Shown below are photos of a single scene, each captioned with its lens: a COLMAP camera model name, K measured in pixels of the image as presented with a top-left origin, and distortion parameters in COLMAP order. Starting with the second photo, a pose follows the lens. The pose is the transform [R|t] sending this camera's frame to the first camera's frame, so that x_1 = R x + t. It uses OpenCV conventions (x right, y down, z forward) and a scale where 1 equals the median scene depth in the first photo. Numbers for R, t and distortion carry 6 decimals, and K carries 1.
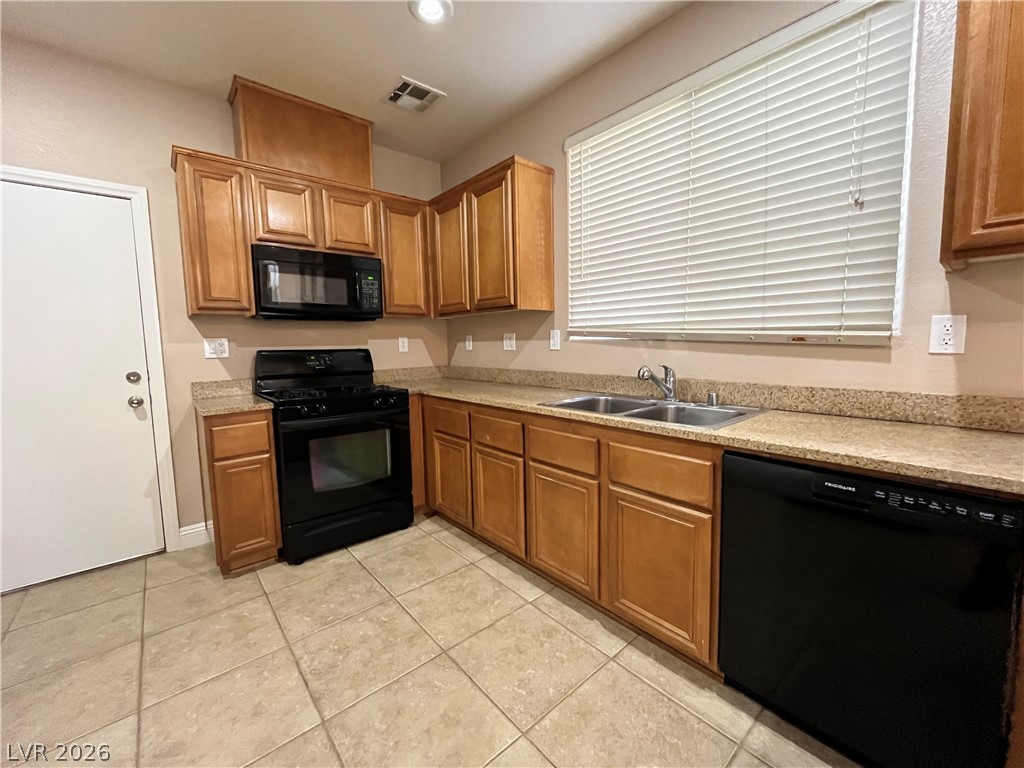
lens RADIAL K [[413.6, 0, 511.1], [0, 413.6, 378.5], [0, 0, 1]] dist [-0.005787, 0.000395]
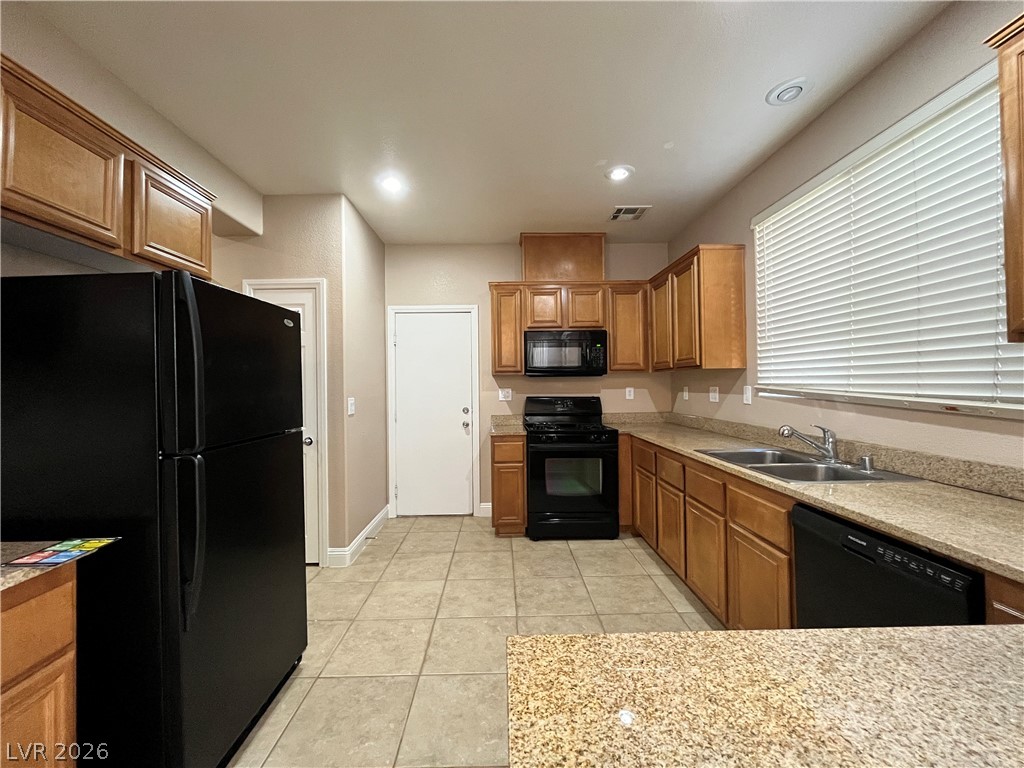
lens RADIAL K [[413.6, 0, 511.1], [0, 413.6, 378.0], [0, 0, 1]] dist [-0.005787, 0.000395]
pose [[0.774323, 0.002028, -0.632788, 0.366875], [-0.062026, 0.995423, -0.072709, -0.024068], [0.629744, 0.095550, 0.770904, -0.267747]]
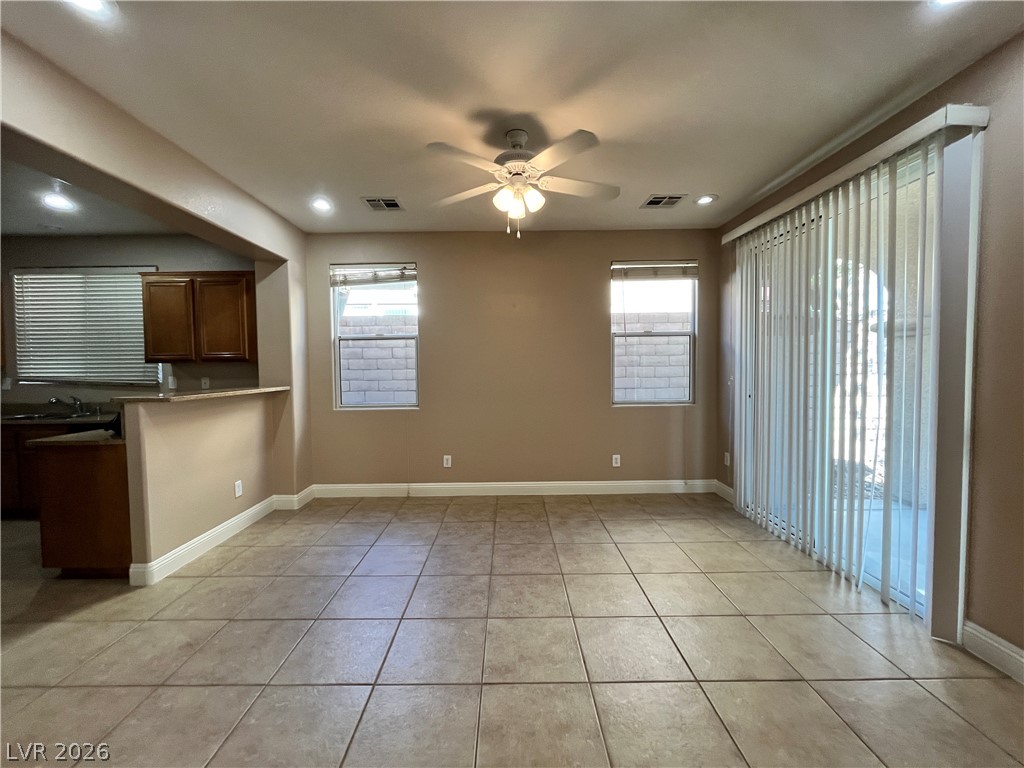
lens RADIAL K [[413.6, 0, 508.1], [0, 413.6, 379.3], [0, 0, 1]] dist [-0.005787, 0.000395]
pose [[0.652451, -0.011679, 0.757741, 0.199506], [0.064195, 0.997139, -0.039906, 0.093580], [-0.755107, 0.074680, 0.651334, -1.798216]]
